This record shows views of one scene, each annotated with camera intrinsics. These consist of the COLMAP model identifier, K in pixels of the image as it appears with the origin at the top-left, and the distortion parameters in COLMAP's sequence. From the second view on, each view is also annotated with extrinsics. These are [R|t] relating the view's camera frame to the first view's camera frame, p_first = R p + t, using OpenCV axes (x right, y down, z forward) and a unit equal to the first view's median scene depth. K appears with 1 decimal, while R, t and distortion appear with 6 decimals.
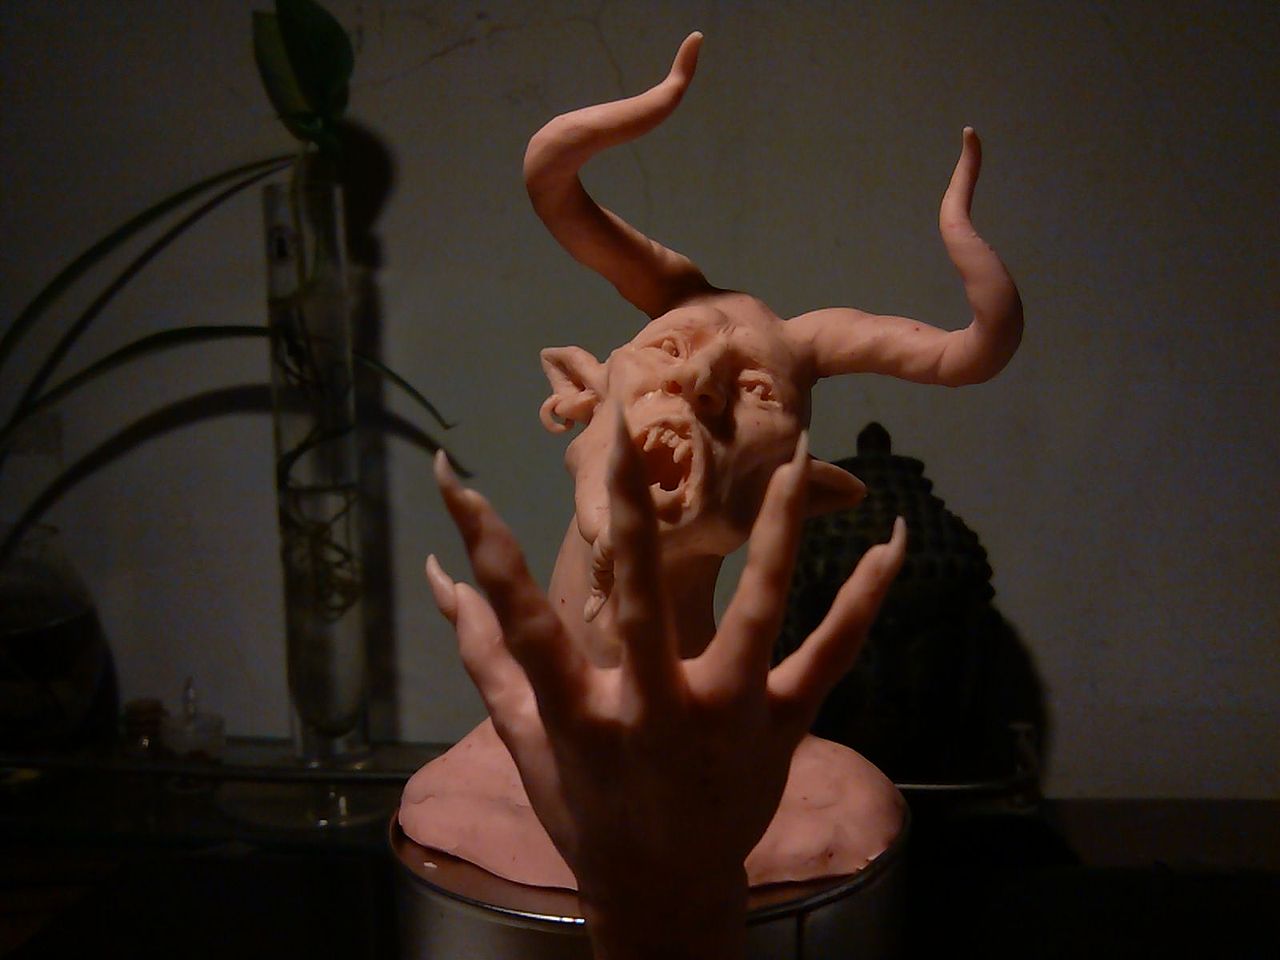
lens RADIAL K [[939.0, 0, 640.0], [0, 939.0, 480.0], [0, 0, 1]] dist [0.082966, -0.002323]
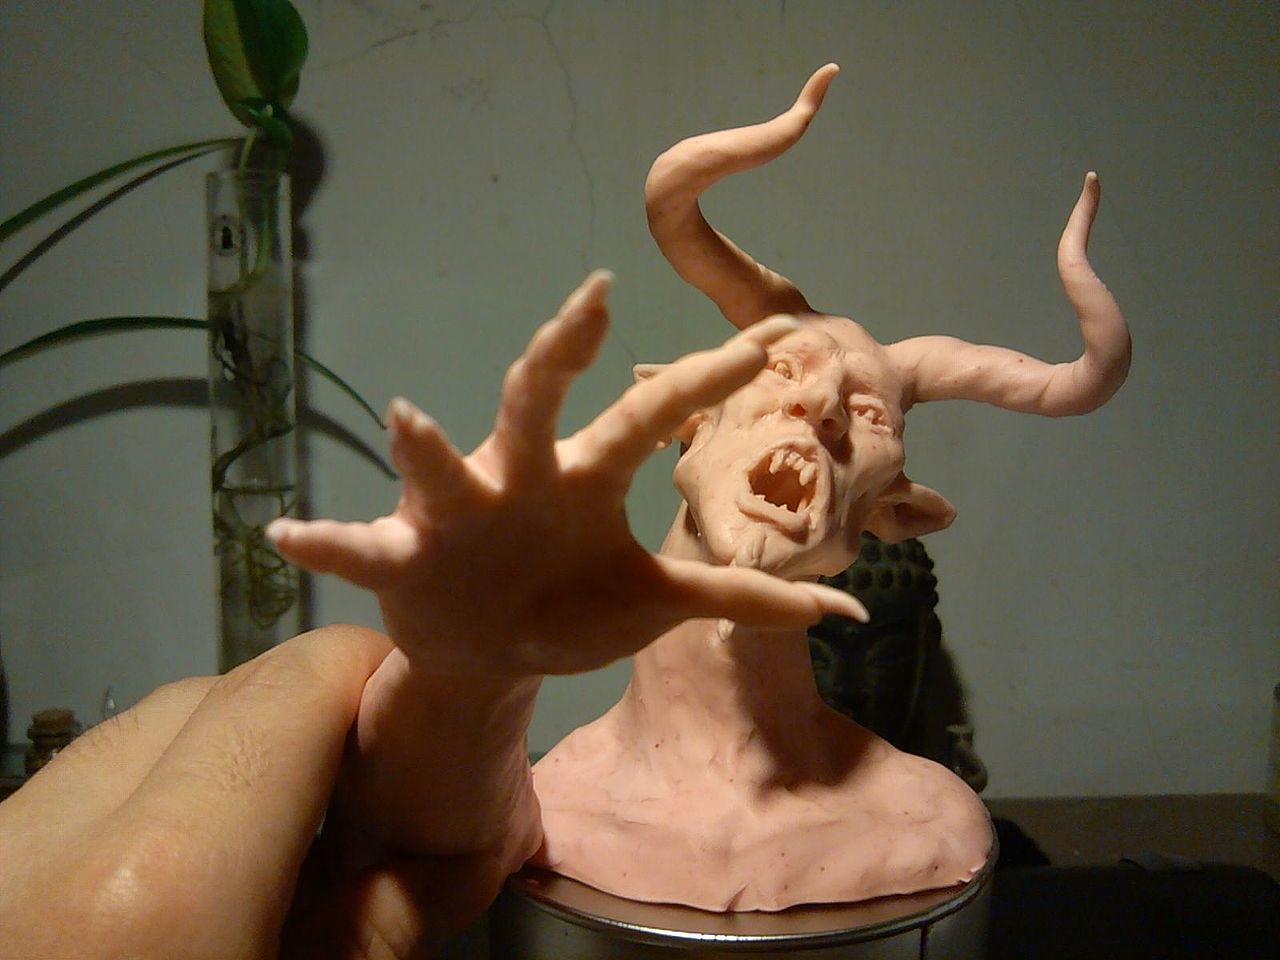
lens RADIAL K [[958.4, 0, 638.9], [0, 958.4, 486.3], [0, 0, 1]] dist [0.039491, 0.003484]
pose [[0.995488, 0.021573, 0.092398, -0.217765], [-0.021603, 0.999766, -0.000669, -0.011866], [-0.092391, -0.001330, 0.995722, -0.013024]]
